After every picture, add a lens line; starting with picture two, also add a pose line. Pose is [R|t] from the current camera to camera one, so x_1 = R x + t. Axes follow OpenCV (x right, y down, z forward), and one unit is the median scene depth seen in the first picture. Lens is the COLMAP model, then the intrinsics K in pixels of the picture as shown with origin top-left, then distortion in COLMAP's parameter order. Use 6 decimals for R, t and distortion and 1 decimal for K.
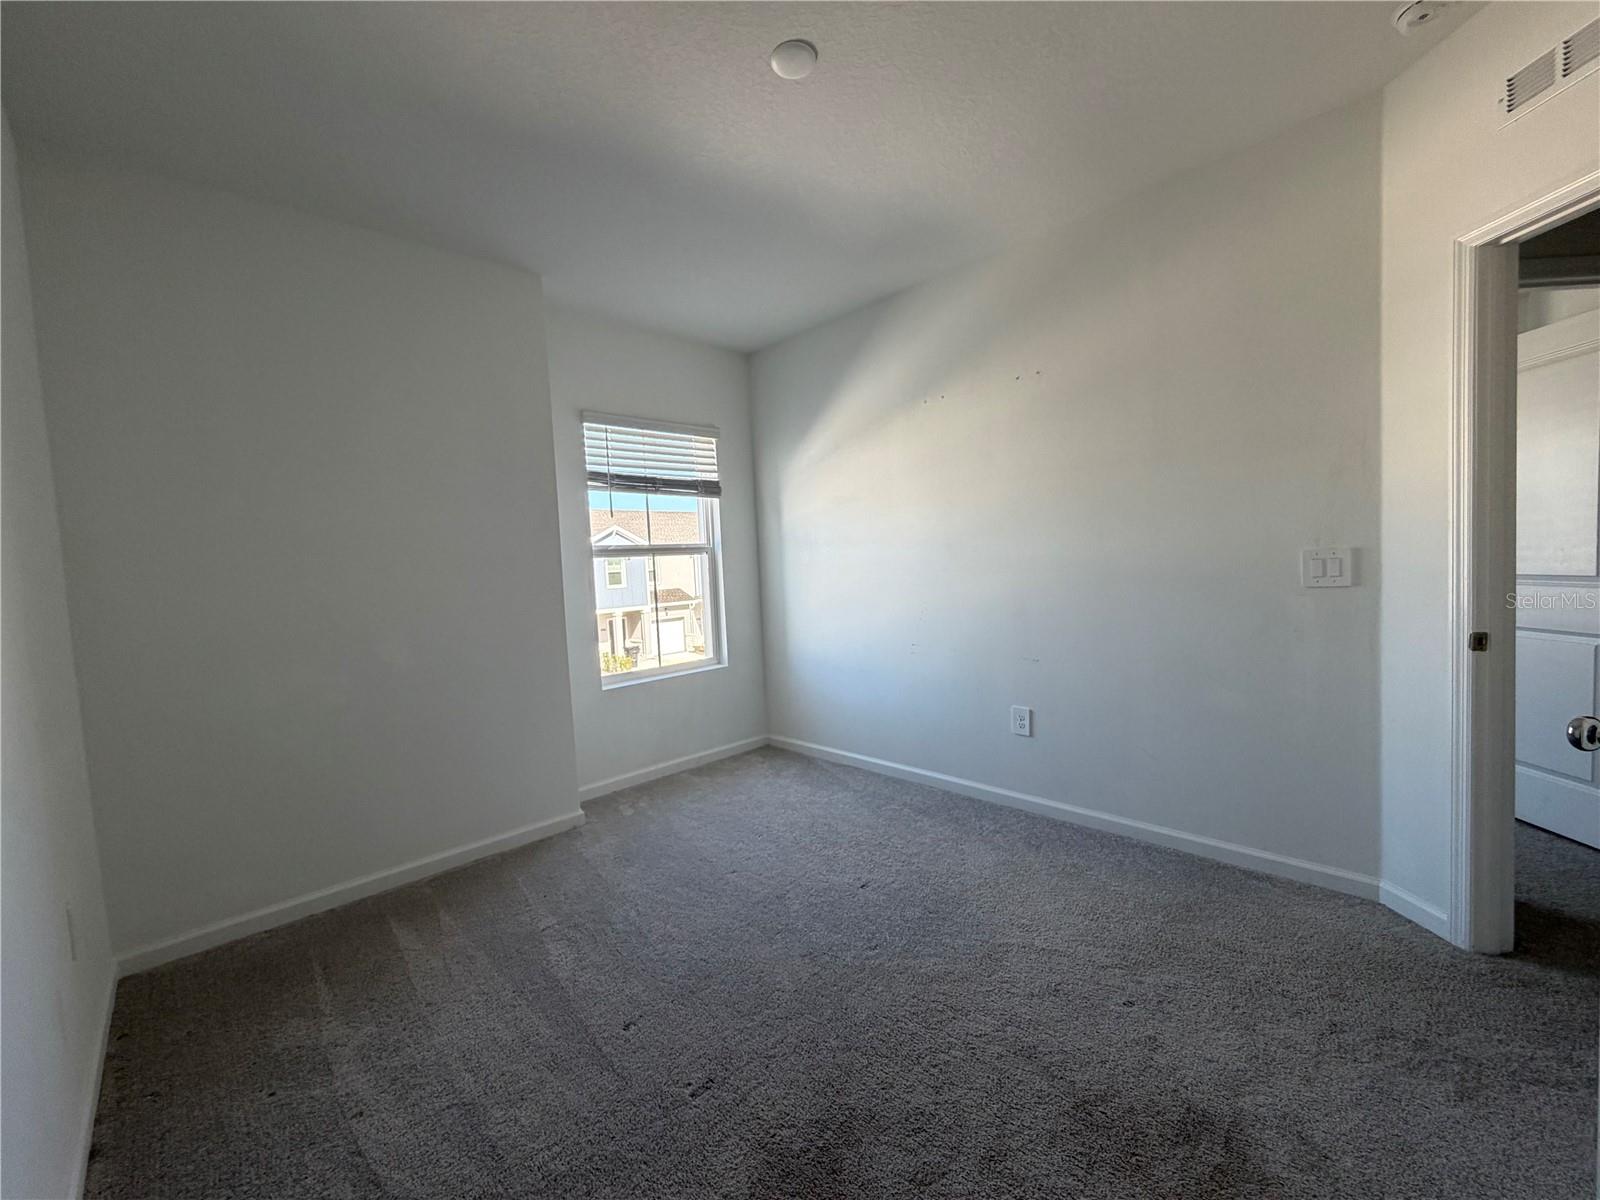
lens RADIAL K [[639.2, 0, 797.7], [0, 639.2, 601.7], [0, 0, 1]] dist [-0.001071, 0.000184]
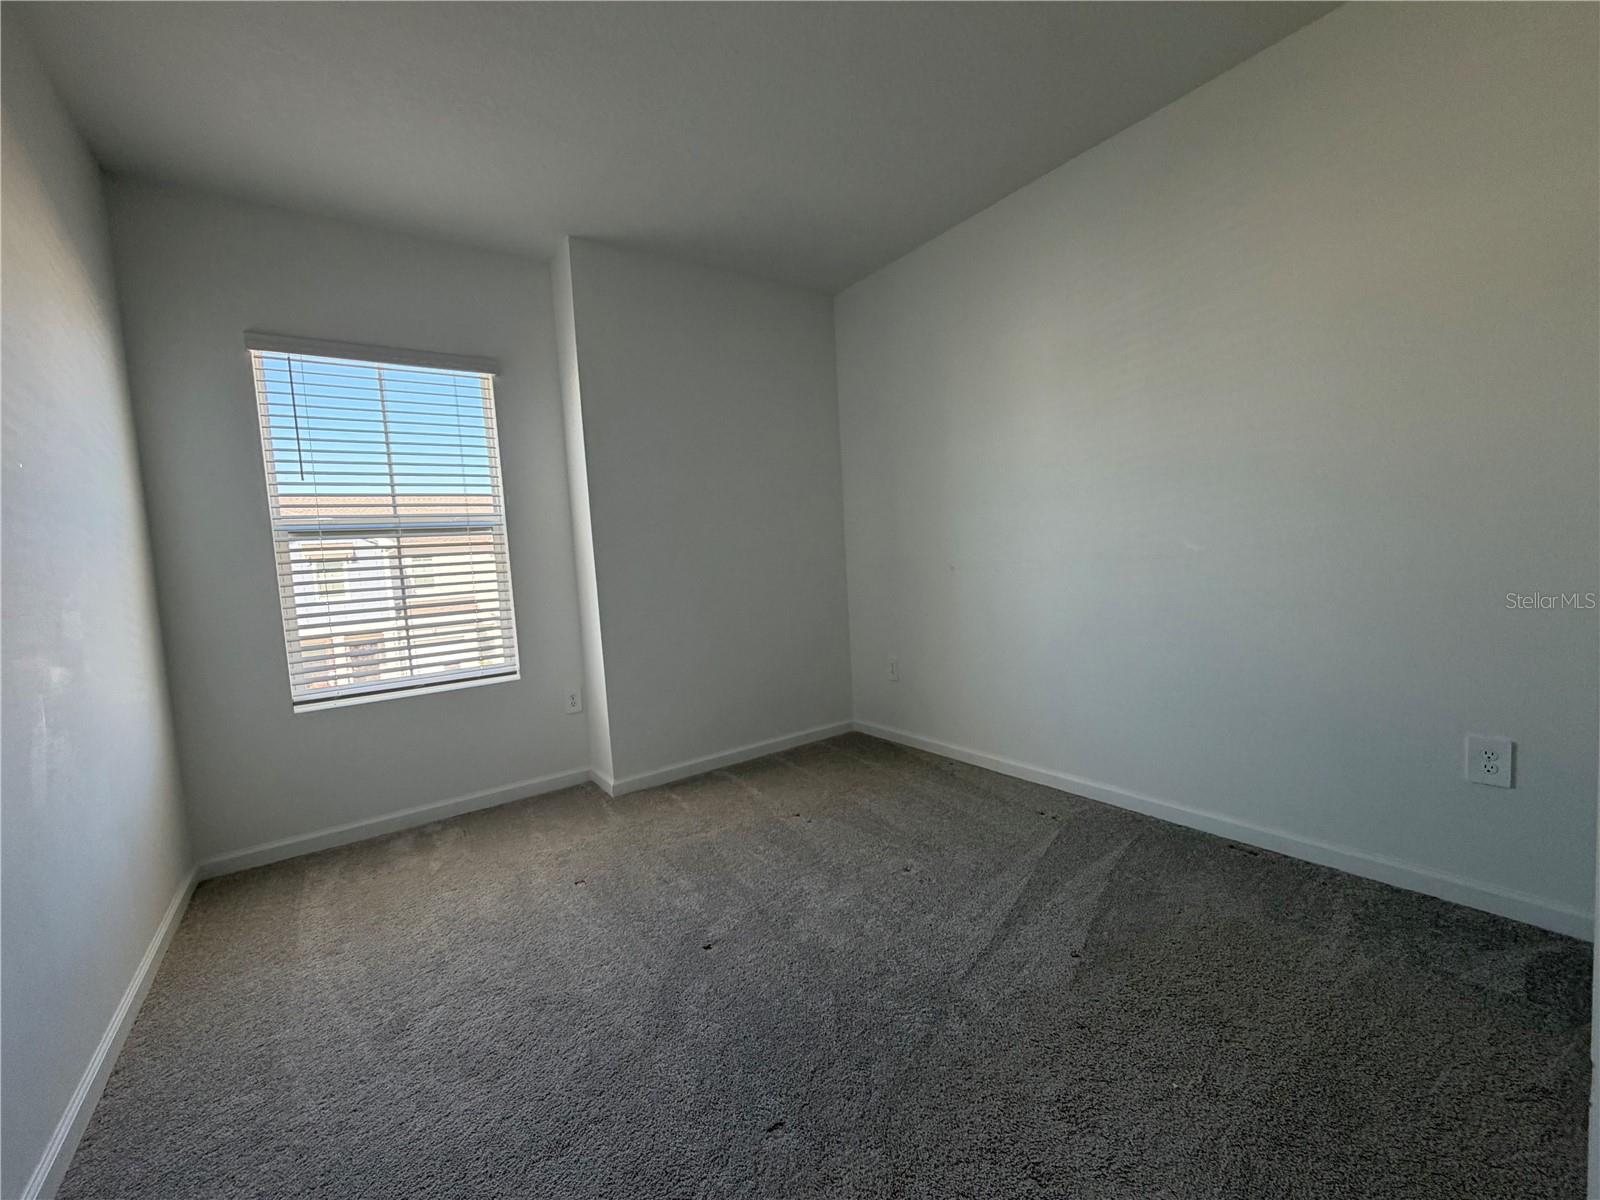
lens RADIAL K [[639.2, 0, 797.7], [0, 639.2, 601.7], [0, 0, 1]] dist [-0.001071, 0.000184]
pose [[0.986498, 0.002910, -0.163749, 0.345794], [0.001531, 0.999635, 0.026990, -0.009380], [0.163767, -0.026876, 0.986133, 0.319769]]
